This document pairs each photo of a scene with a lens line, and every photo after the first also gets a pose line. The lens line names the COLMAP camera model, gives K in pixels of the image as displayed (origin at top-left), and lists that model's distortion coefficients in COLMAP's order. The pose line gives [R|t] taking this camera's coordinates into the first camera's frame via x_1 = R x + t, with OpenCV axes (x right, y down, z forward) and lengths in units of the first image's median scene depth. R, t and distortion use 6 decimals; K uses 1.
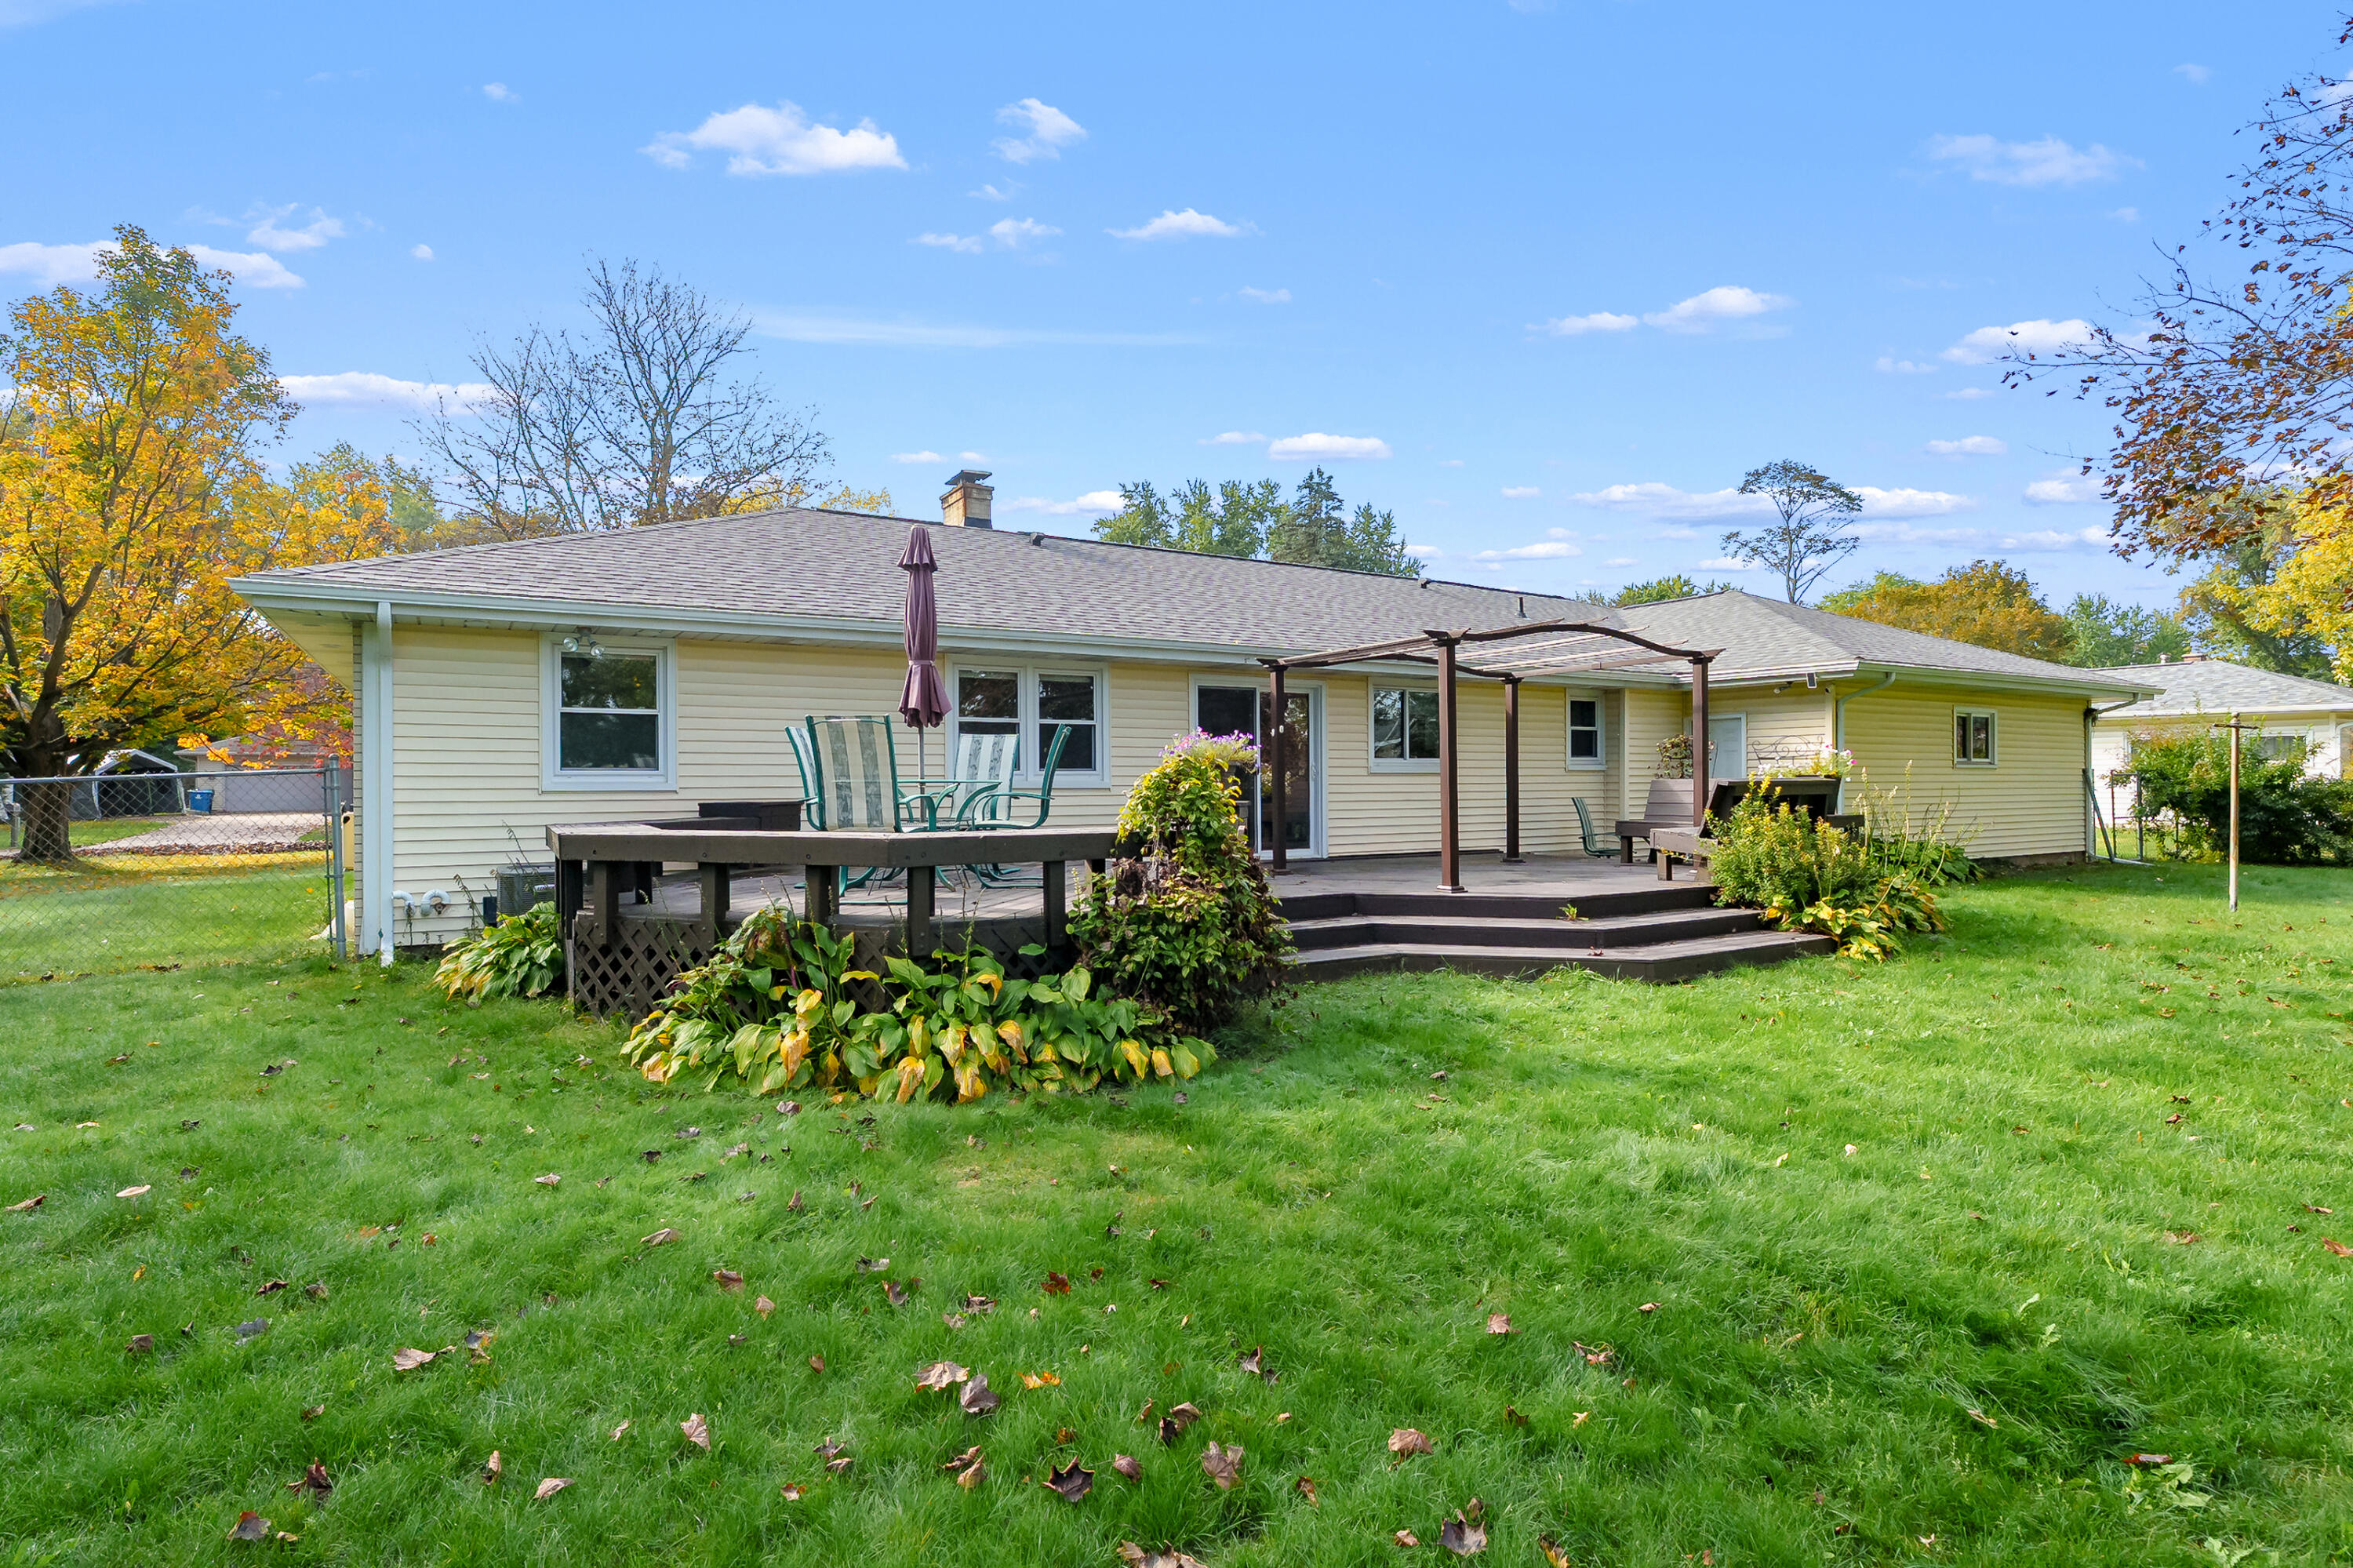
lens RADIAL K [[1061.9, 0, 1176.5], [0, 1061.9, 784.0], [0, 0, 1]] dist [-0.002102, -0.000085]
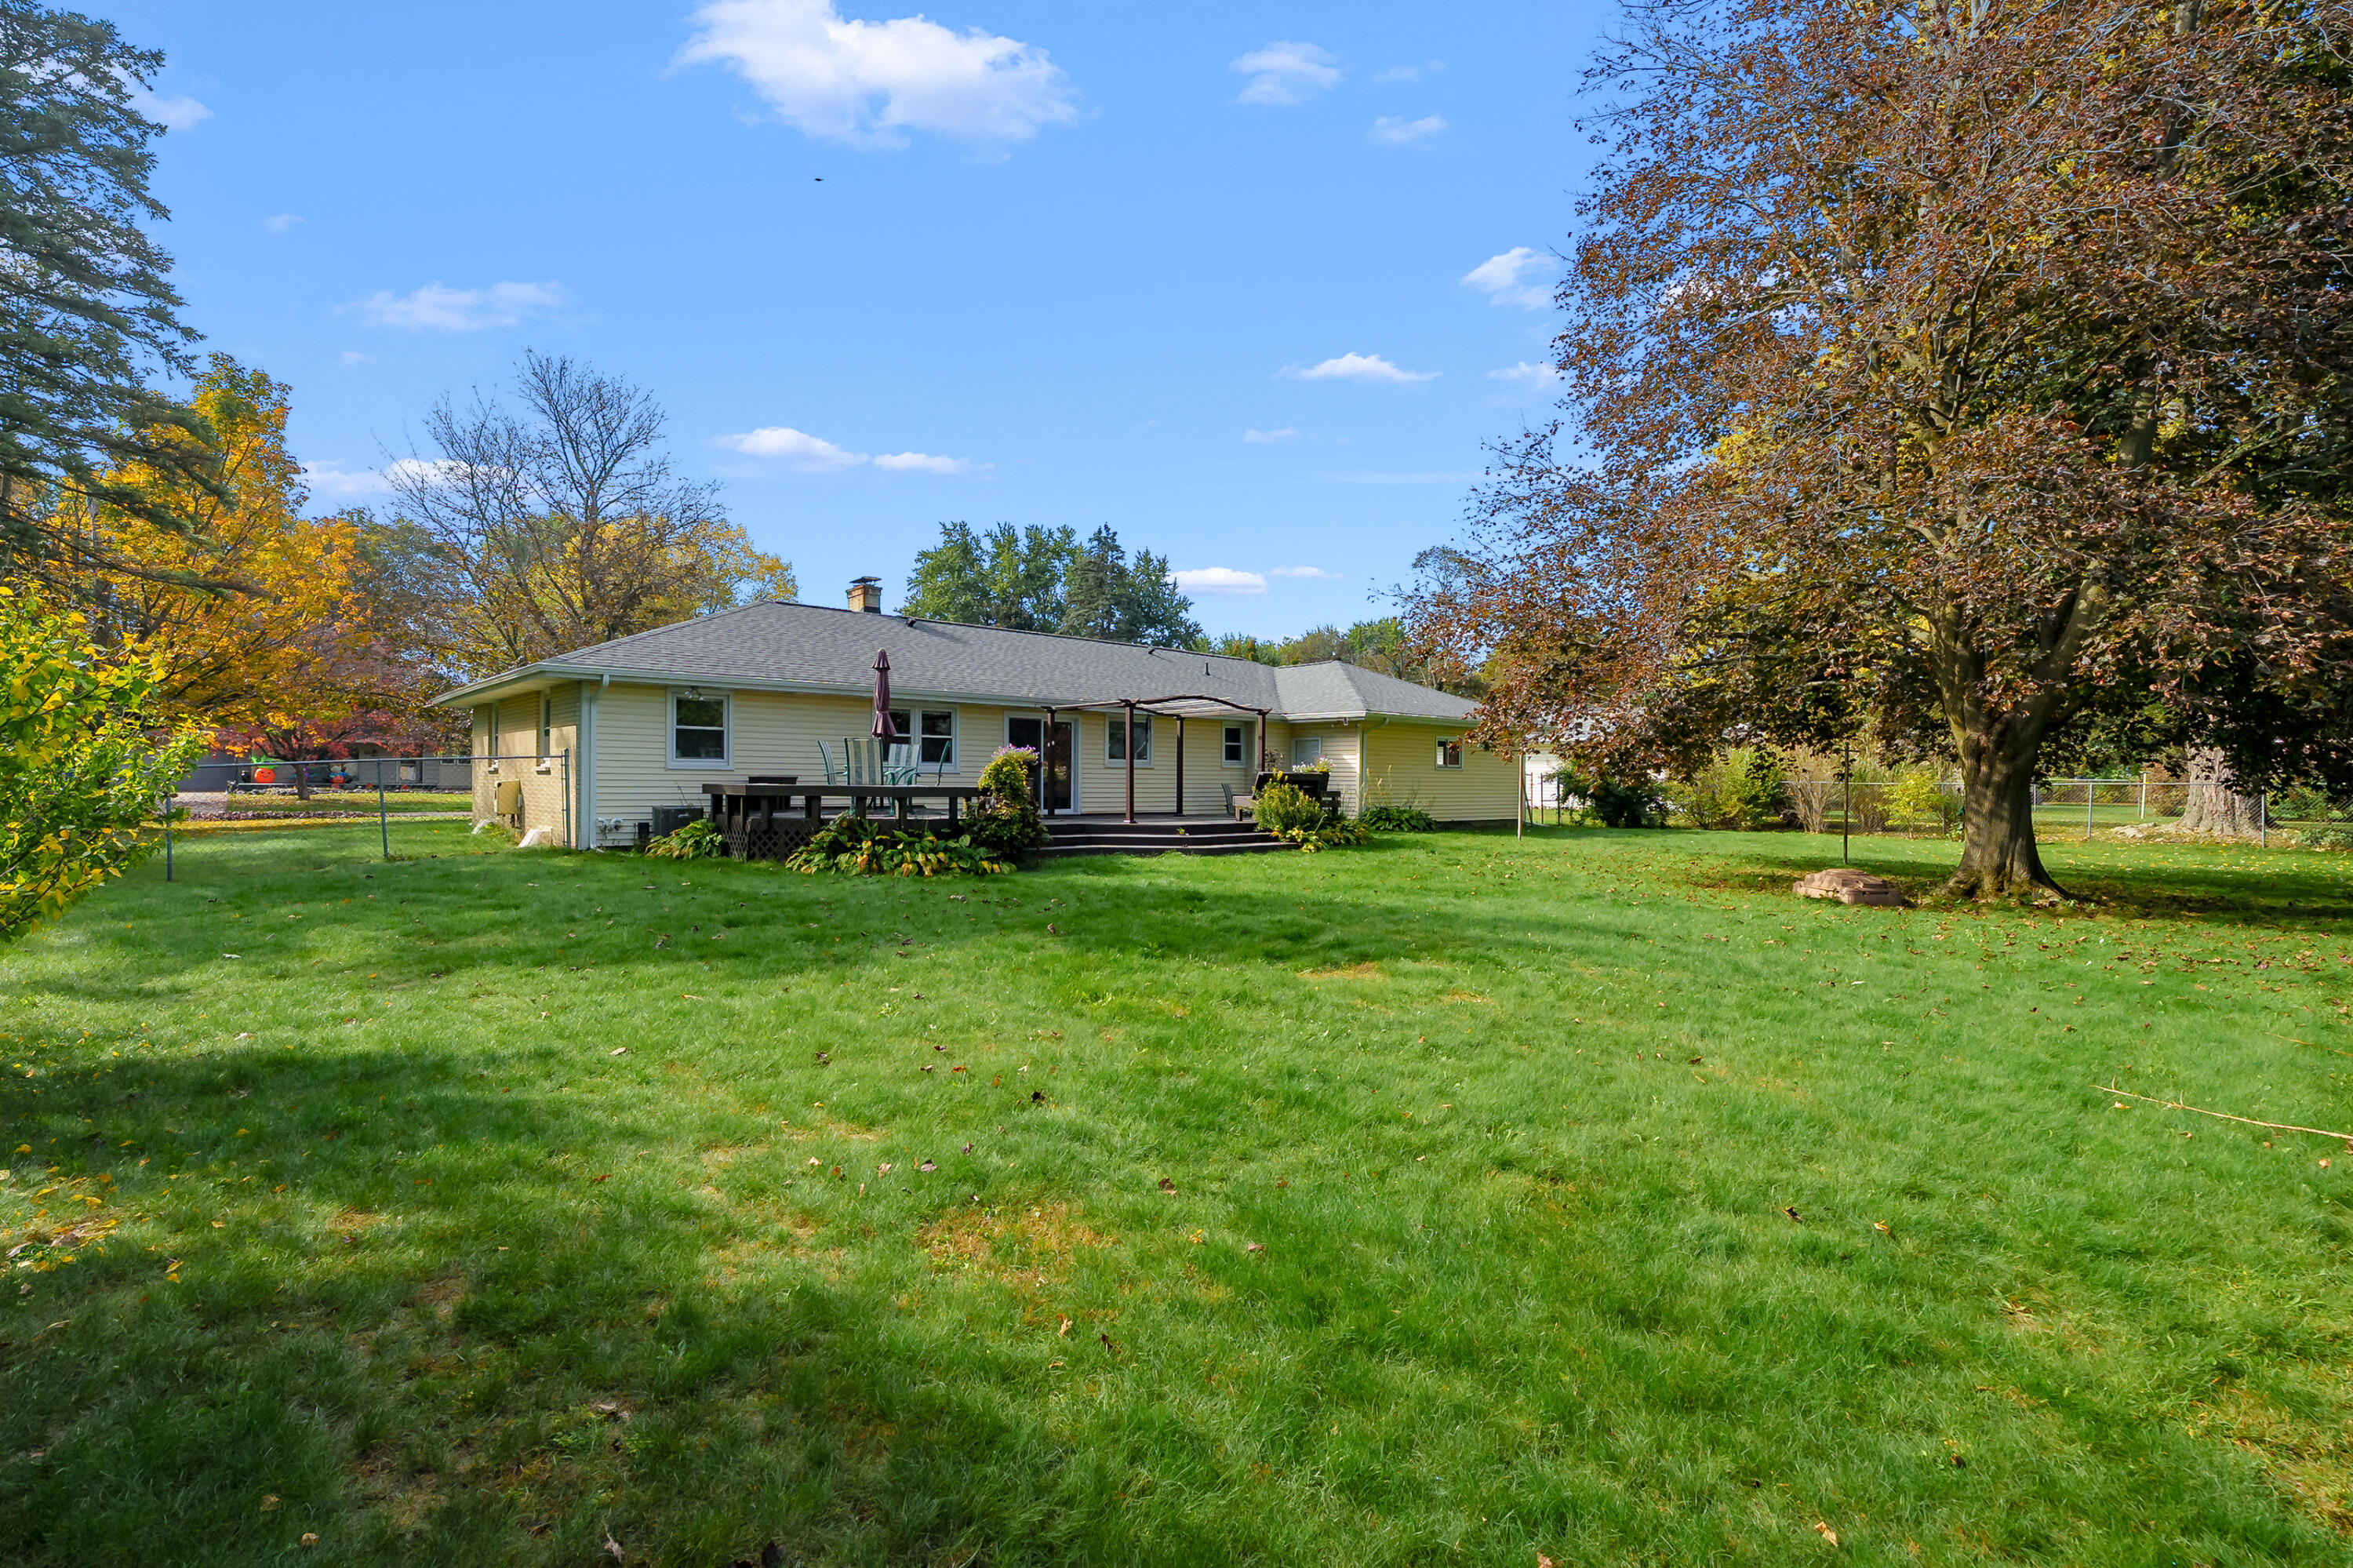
lens RADIAL K [[1061.9, 0, 1176.5], [0, 1061.9, 784.0], [0, 0, 1]] dist [-0.002102, -0.000085]
pose [[0.983026, 0.012800, 0.183017, -0.031608], [-0.013110, 0.999914, 0.000483, 0.018140], [-0.182995, -0.002874, 0.983110, -0.925274]]
